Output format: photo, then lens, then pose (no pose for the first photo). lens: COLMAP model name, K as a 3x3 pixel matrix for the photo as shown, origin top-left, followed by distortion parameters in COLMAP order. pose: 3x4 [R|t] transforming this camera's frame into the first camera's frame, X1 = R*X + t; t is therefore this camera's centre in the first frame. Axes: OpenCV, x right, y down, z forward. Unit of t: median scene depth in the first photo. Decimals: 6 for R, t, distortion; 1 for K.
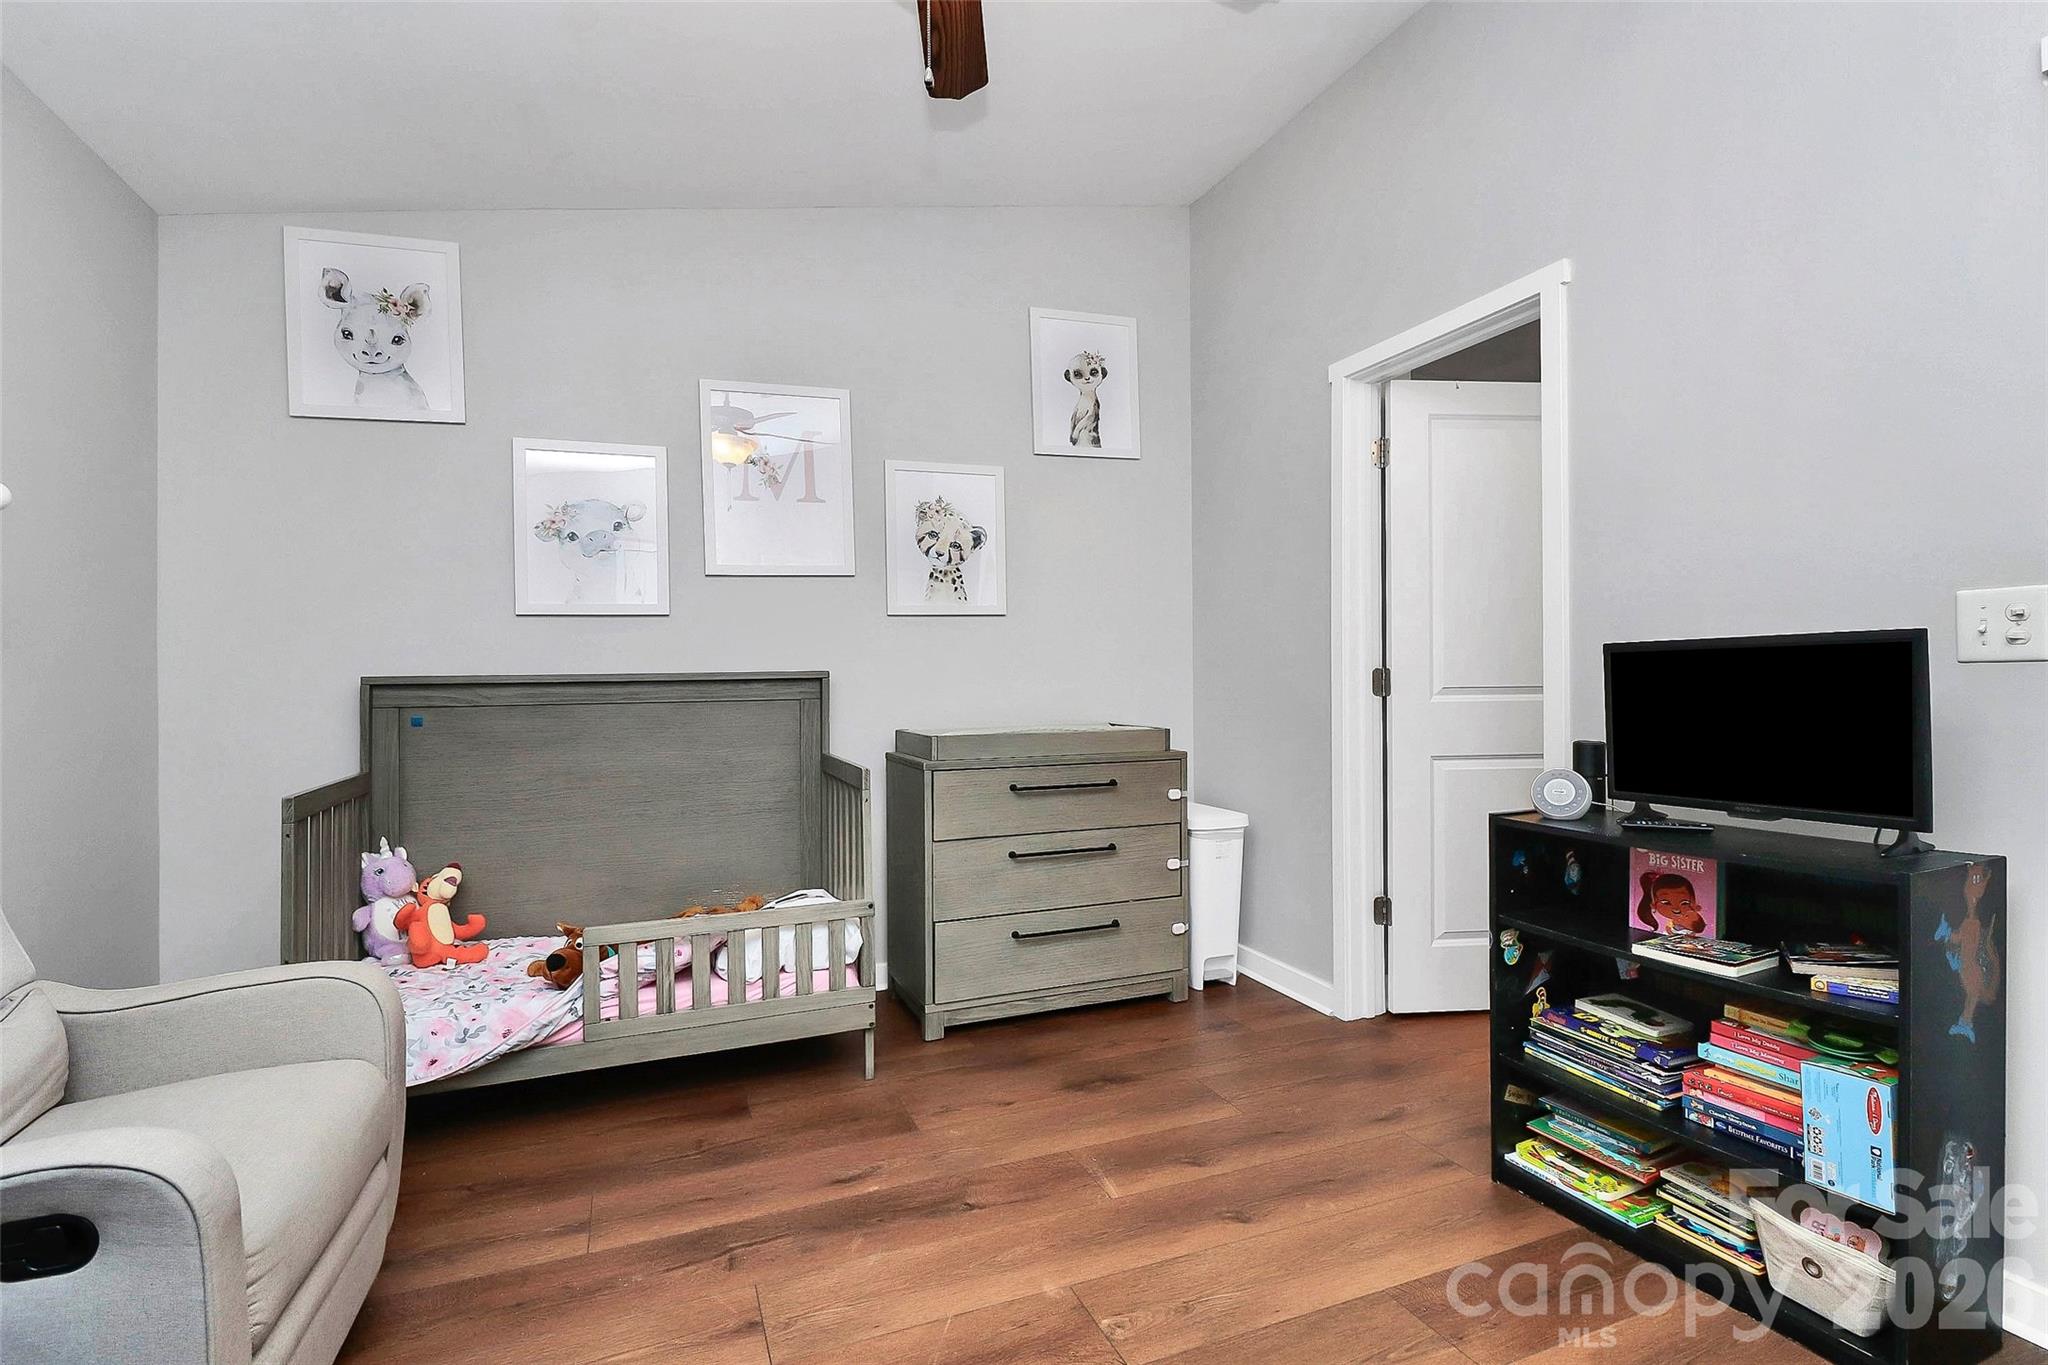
lens RADIAL K [[978.4, 0, 1002.2], [0, 978.4, 668.5], [0, 0, 1]] dist [0.003268, -0.009358]
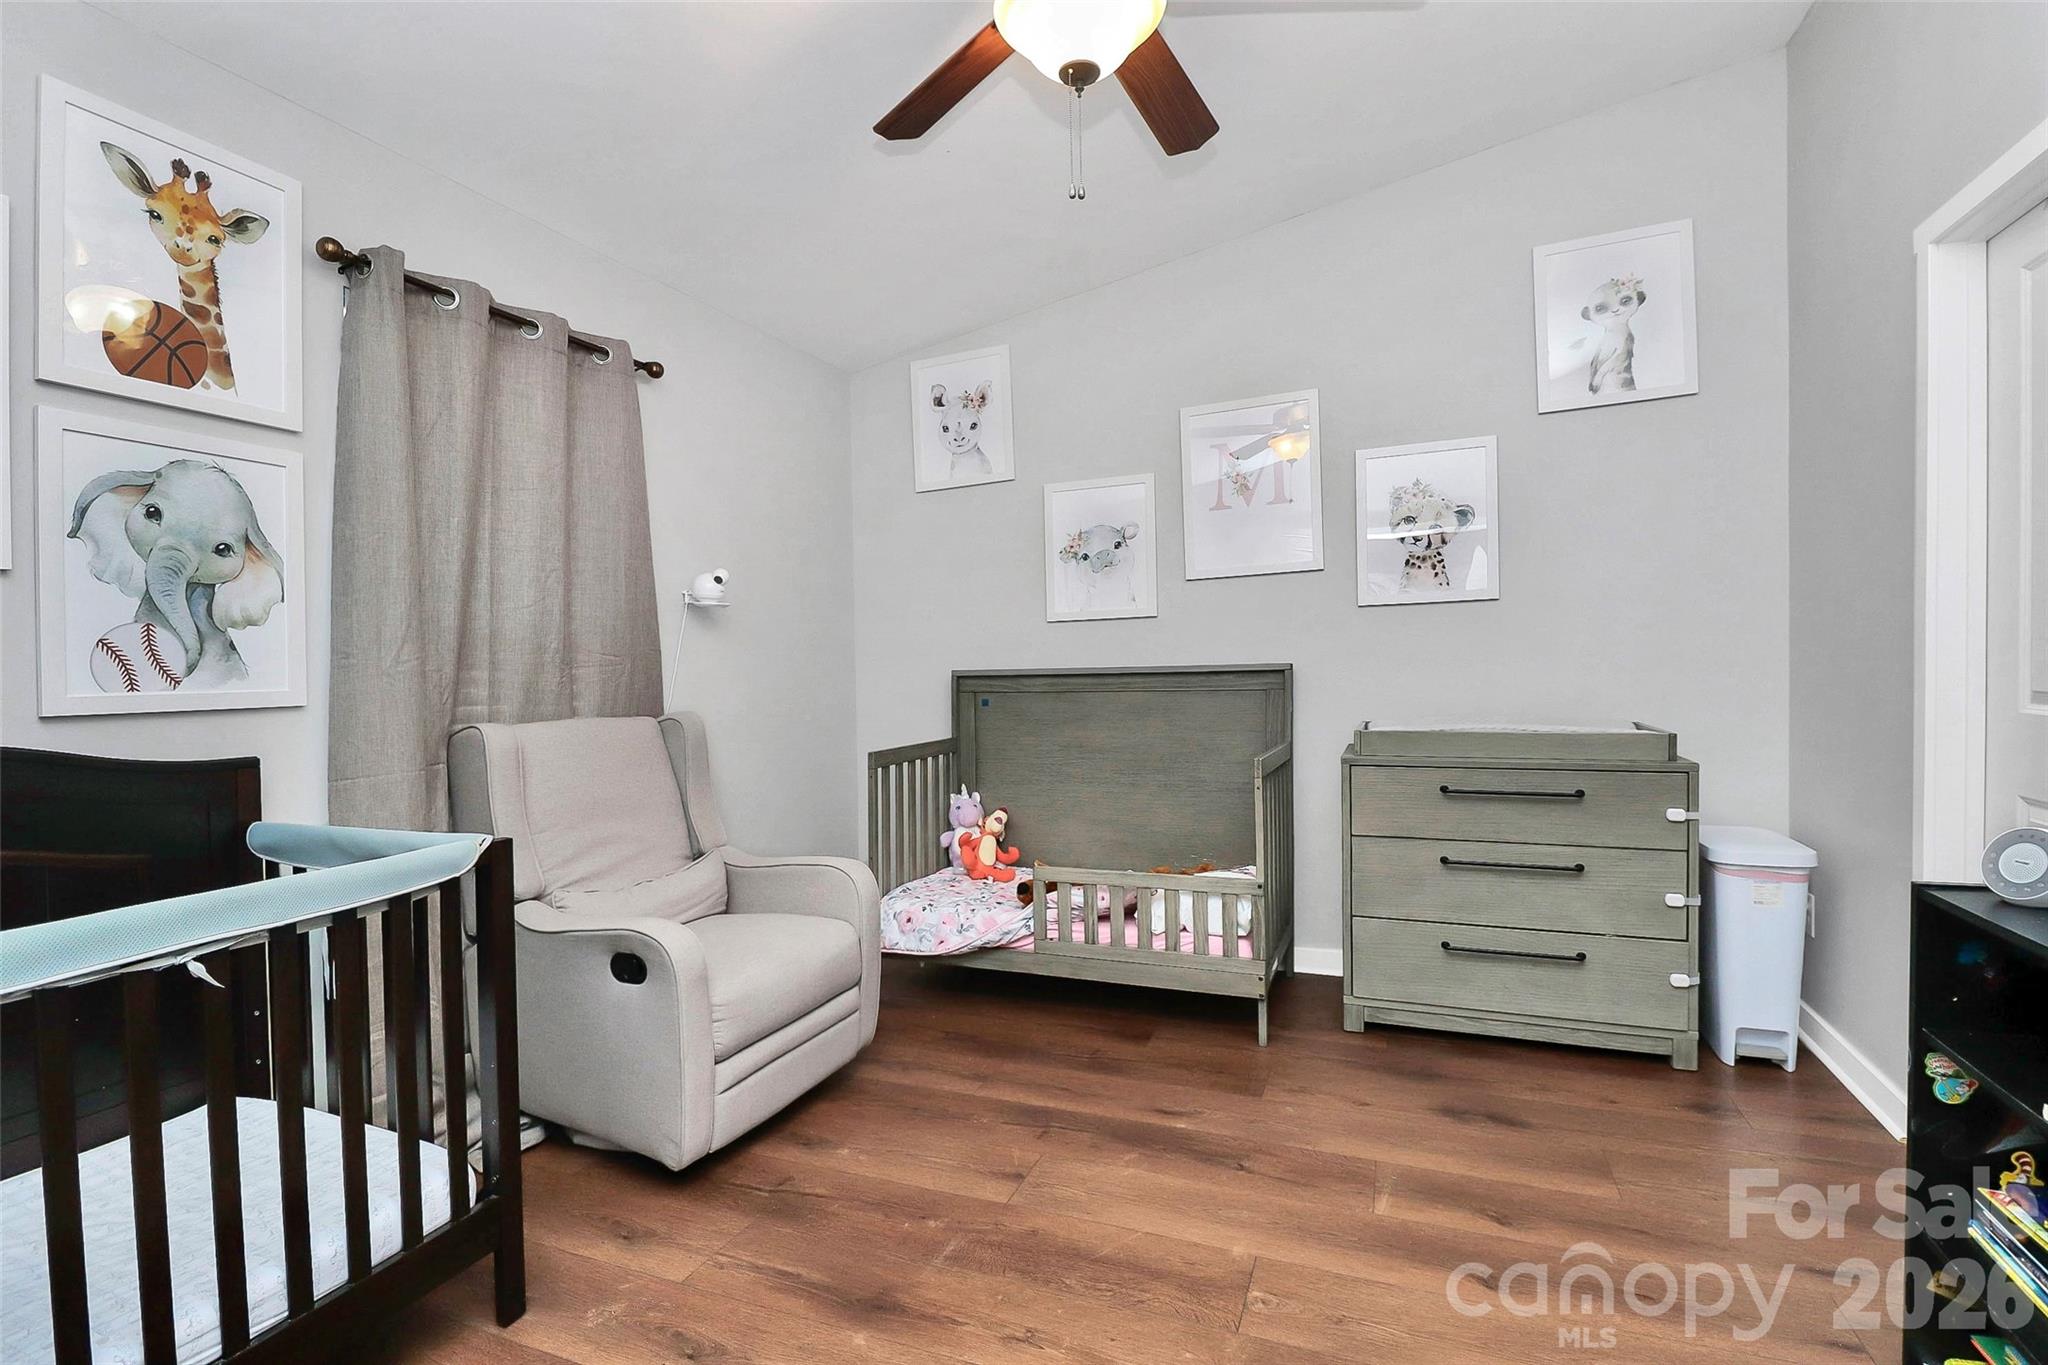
lens RADIAL K [[992.5, 0, 1024.7], [0, 992.5, 661.5], [0, 0, 1]] dist [0.000159, -0.011764]
pose [[0.711226, -0.001757, -0.702961, 0.435311], [0.018960, 0.999681, 0.016685, -0.026524], [0.702708, -0.025195, 0.711033, 0.047790]]
